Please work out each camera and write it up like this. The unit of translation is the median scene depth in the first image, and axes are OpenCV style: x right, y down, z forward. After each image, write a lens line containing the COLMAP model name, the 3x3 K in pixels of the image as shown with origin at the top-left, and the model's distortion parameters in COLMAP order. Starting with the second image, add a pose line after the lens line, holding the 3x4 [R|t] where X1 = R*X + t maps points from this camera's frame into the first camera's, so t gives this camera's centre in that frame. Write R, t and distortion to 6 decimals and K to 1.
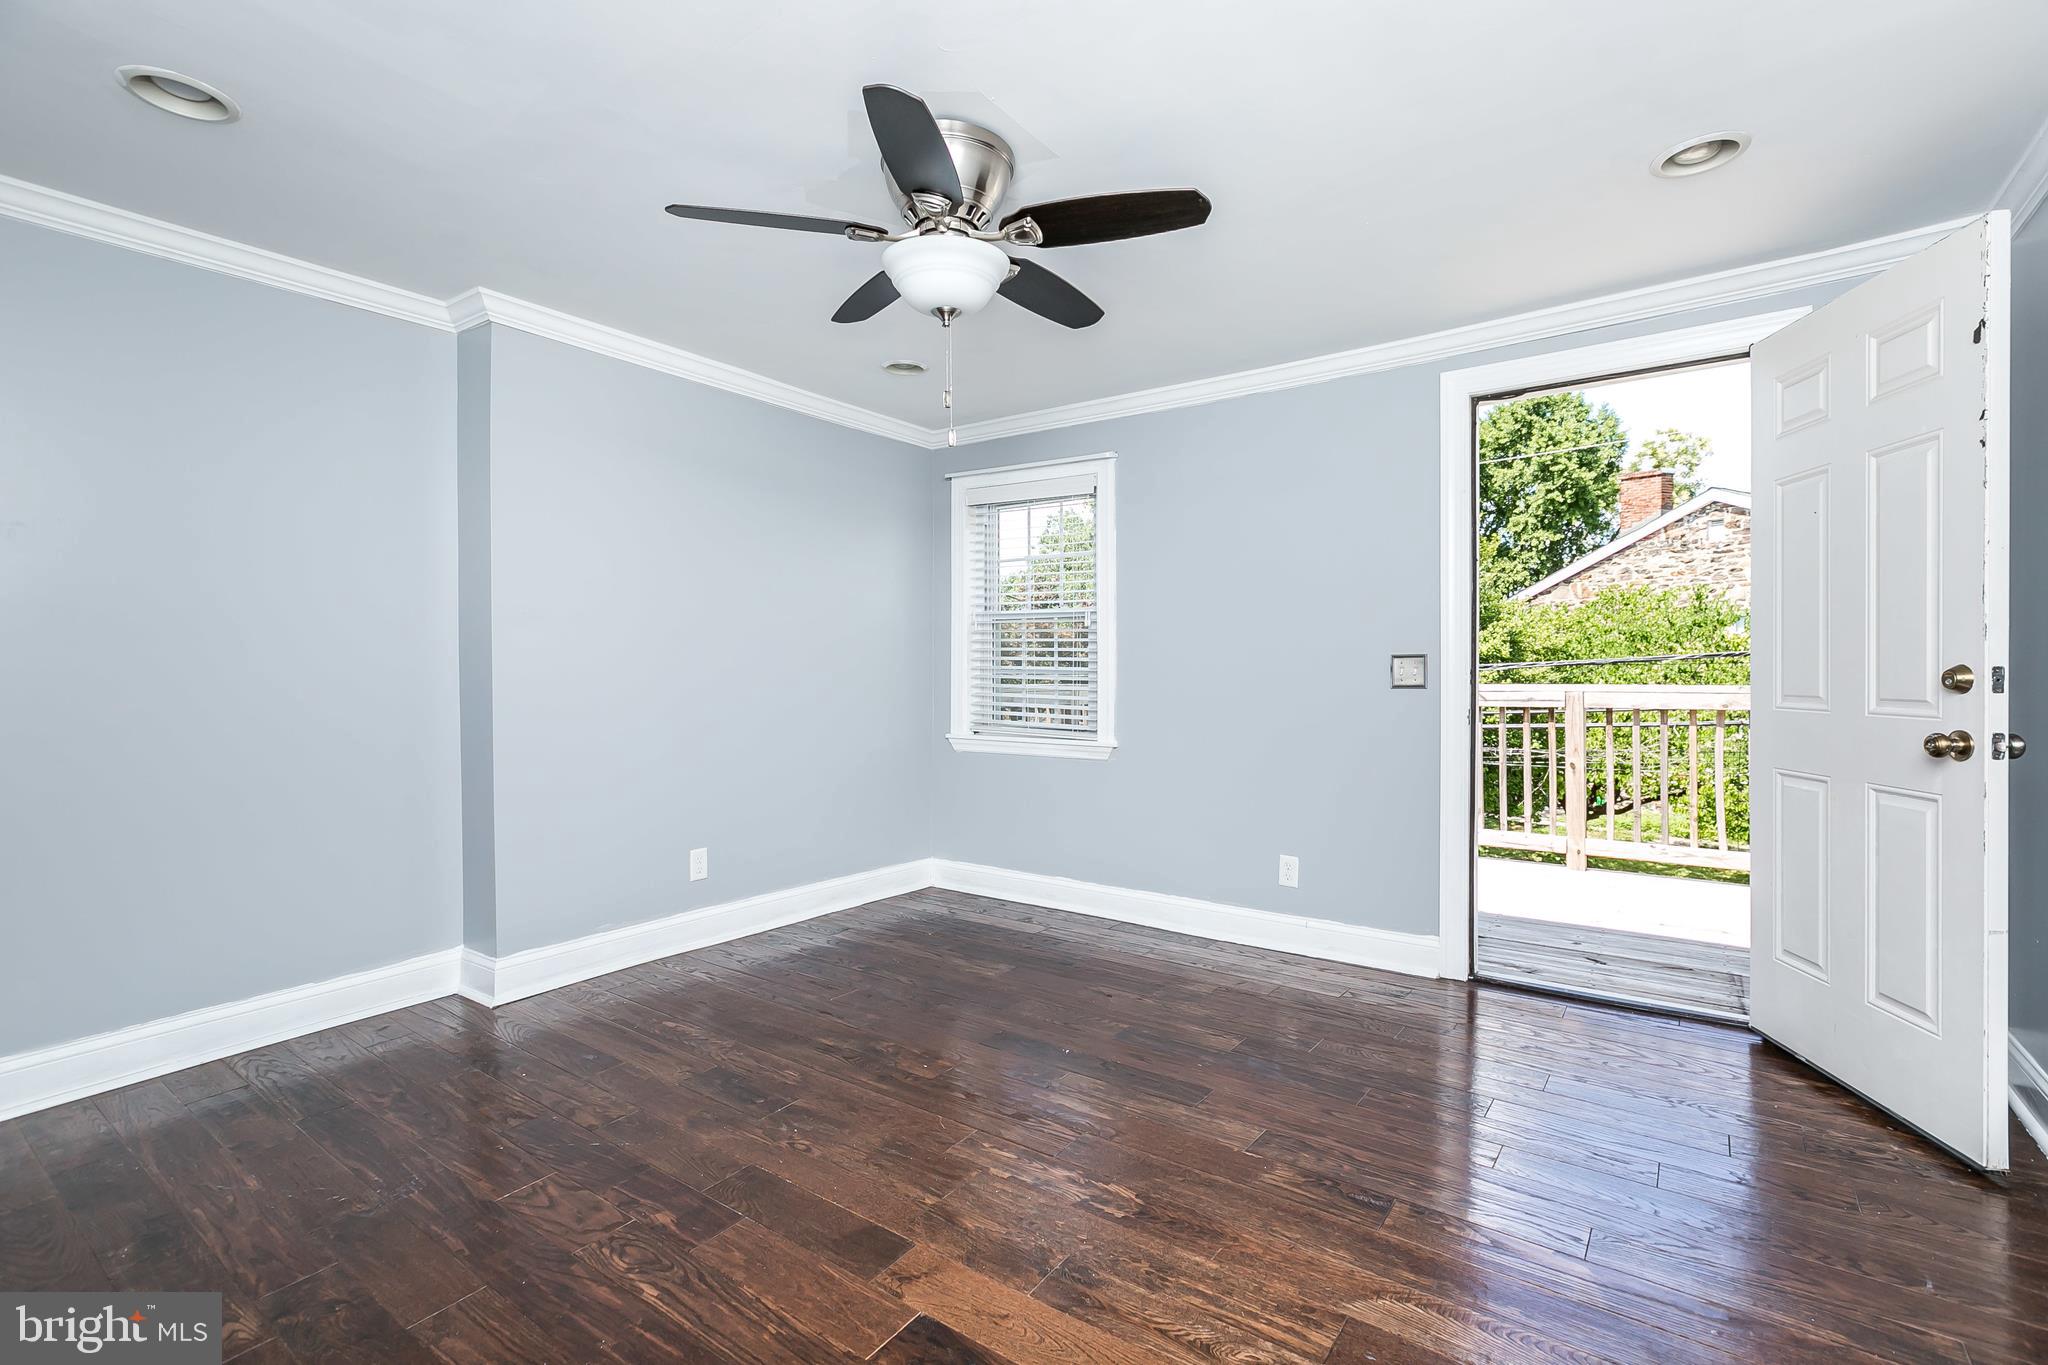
lens RADIAL K [[948.1, 0, 1026.5], [0, 948.1, 677.0], [0, 0, 1]] dist [0.000988, 0.000201]
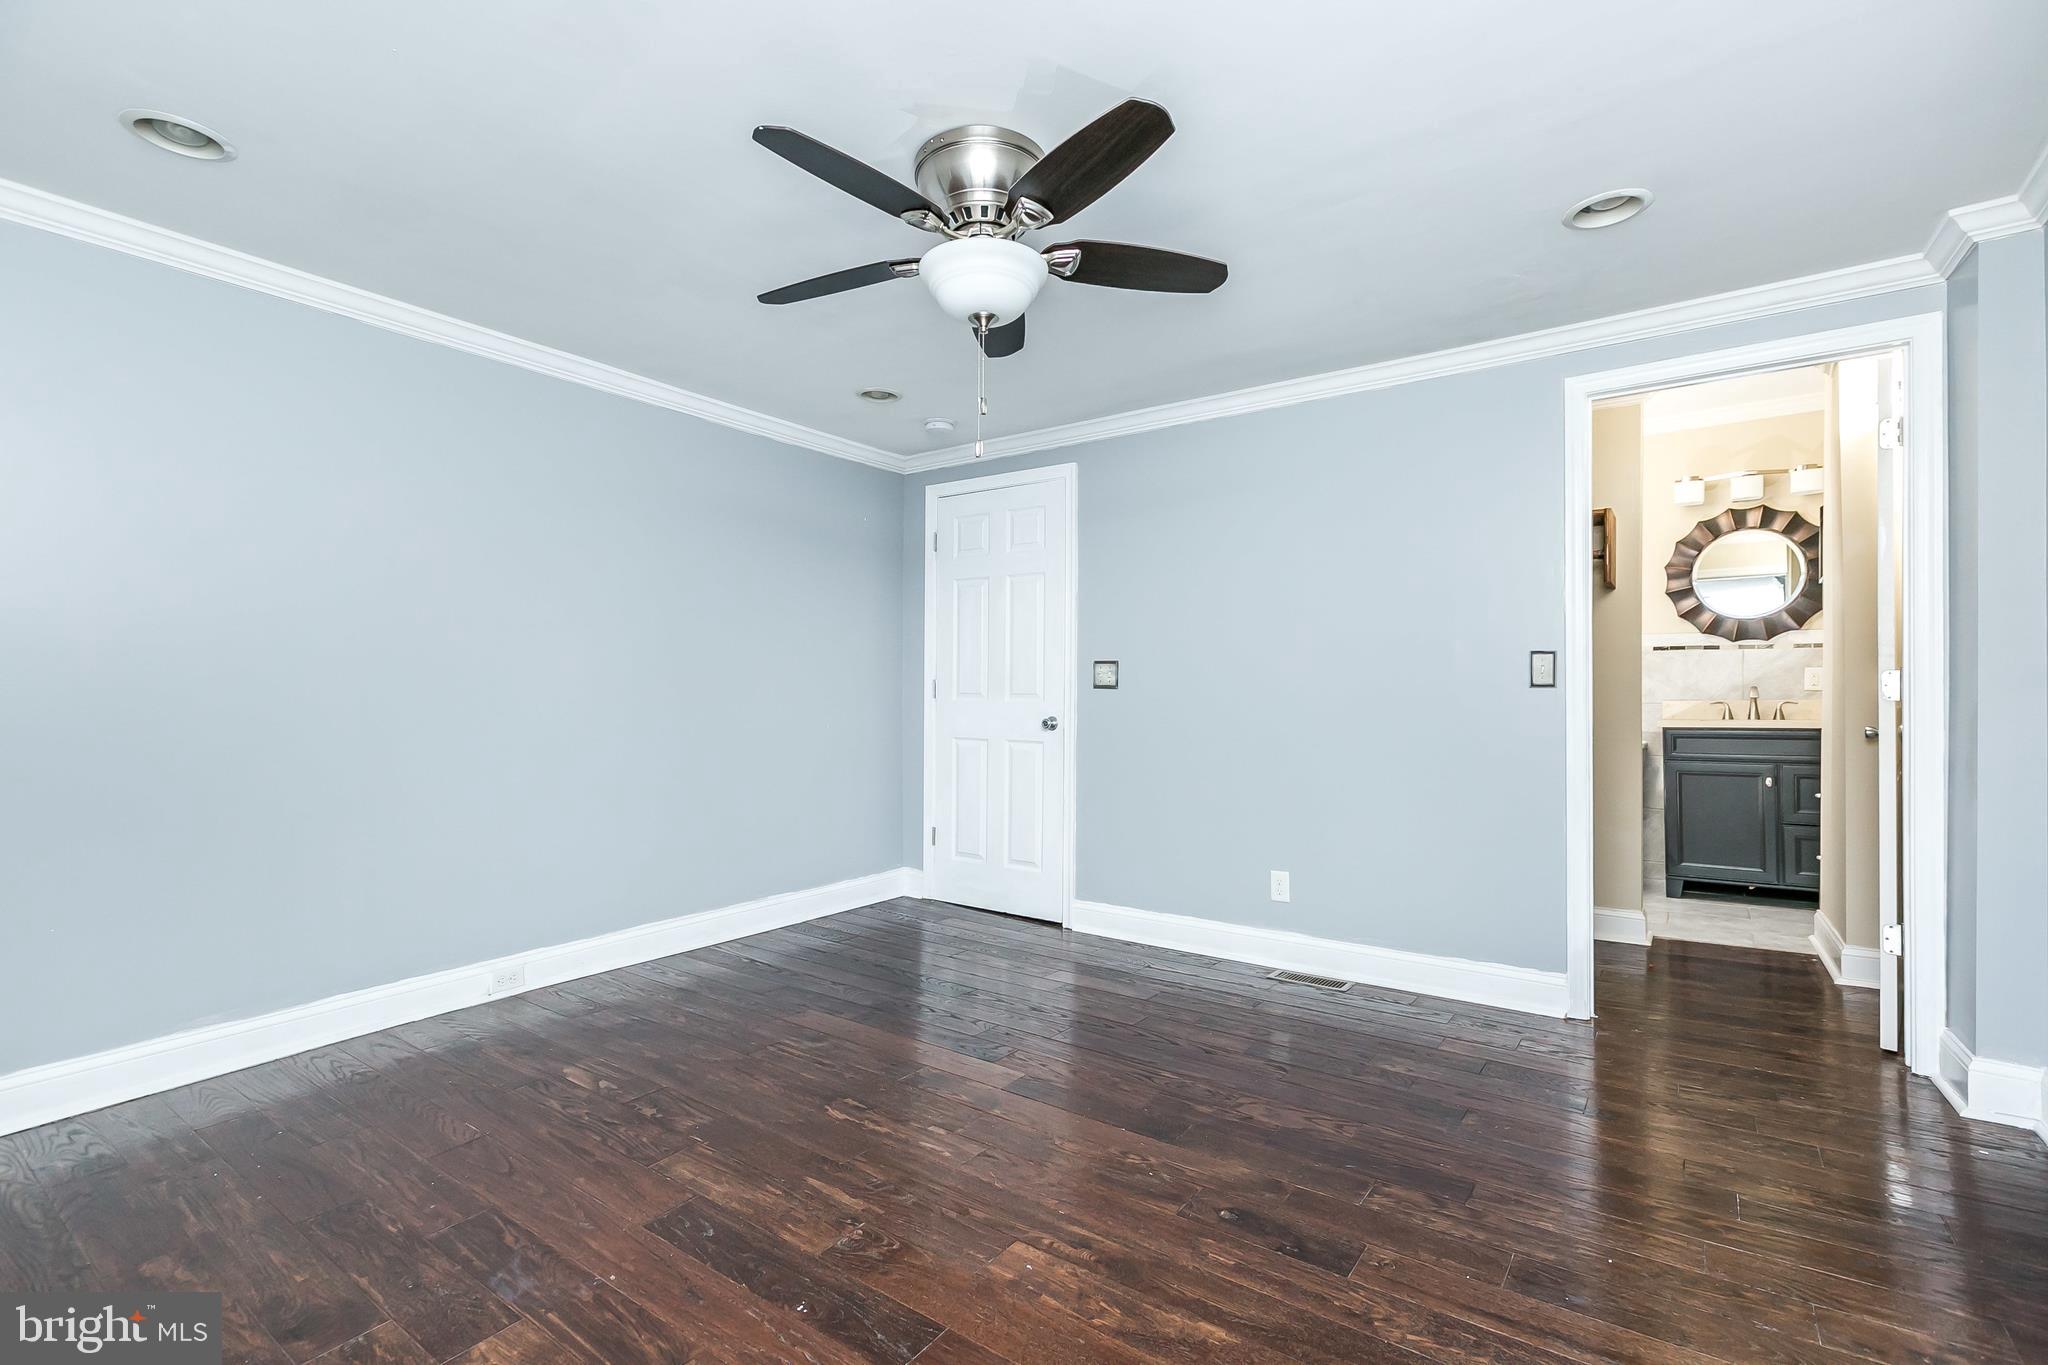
lens RADIAL K [[924.7, 0, 1026.6], [0, 924.7, 681.6], [0, 0, 1]] dist [0.000314, 0.000642]
pose [[-0.999824, 0.004039, -0.018346, -0.069242], [0.003982, 0.999987, 0.003138, -0.004521], [0.018358, 0.003064, -0.999827, 1.234030]]
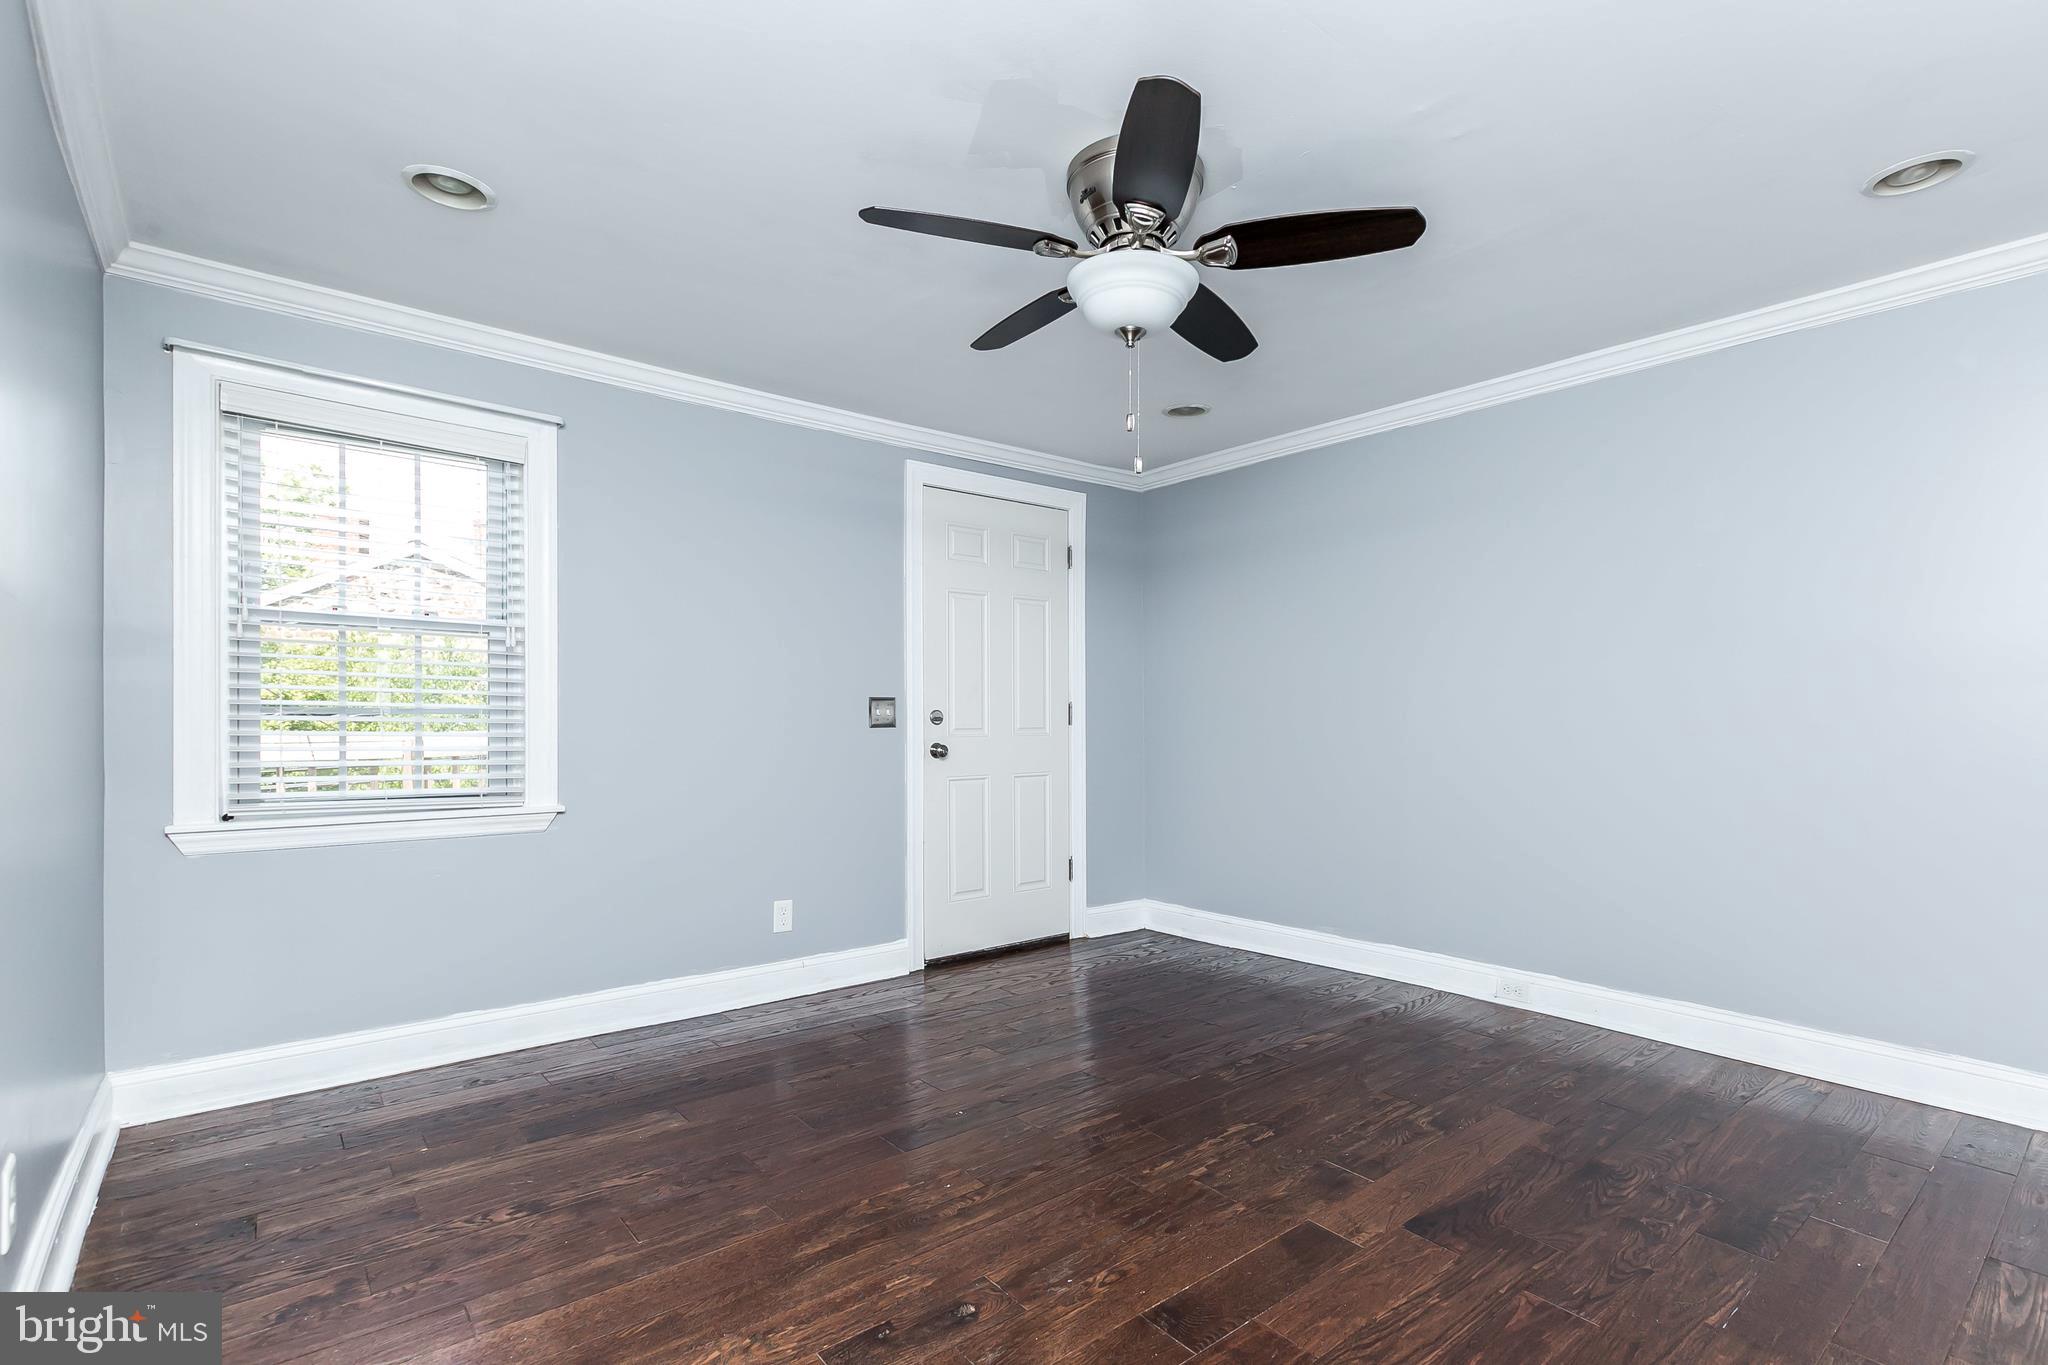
lens RADIAL K [[965.3, 0, 1042.6], [0, 965.3, 721.3], [0, 0, 1]] dist [-0.001664, -0.000028]
pose [[0.236978, -0.000527, 0.971515, -0.667480], [0.008726, 0.999961, -0.001587, 0.008652], [-0.971476, 0.008854, 0.236974, 0.537160]]
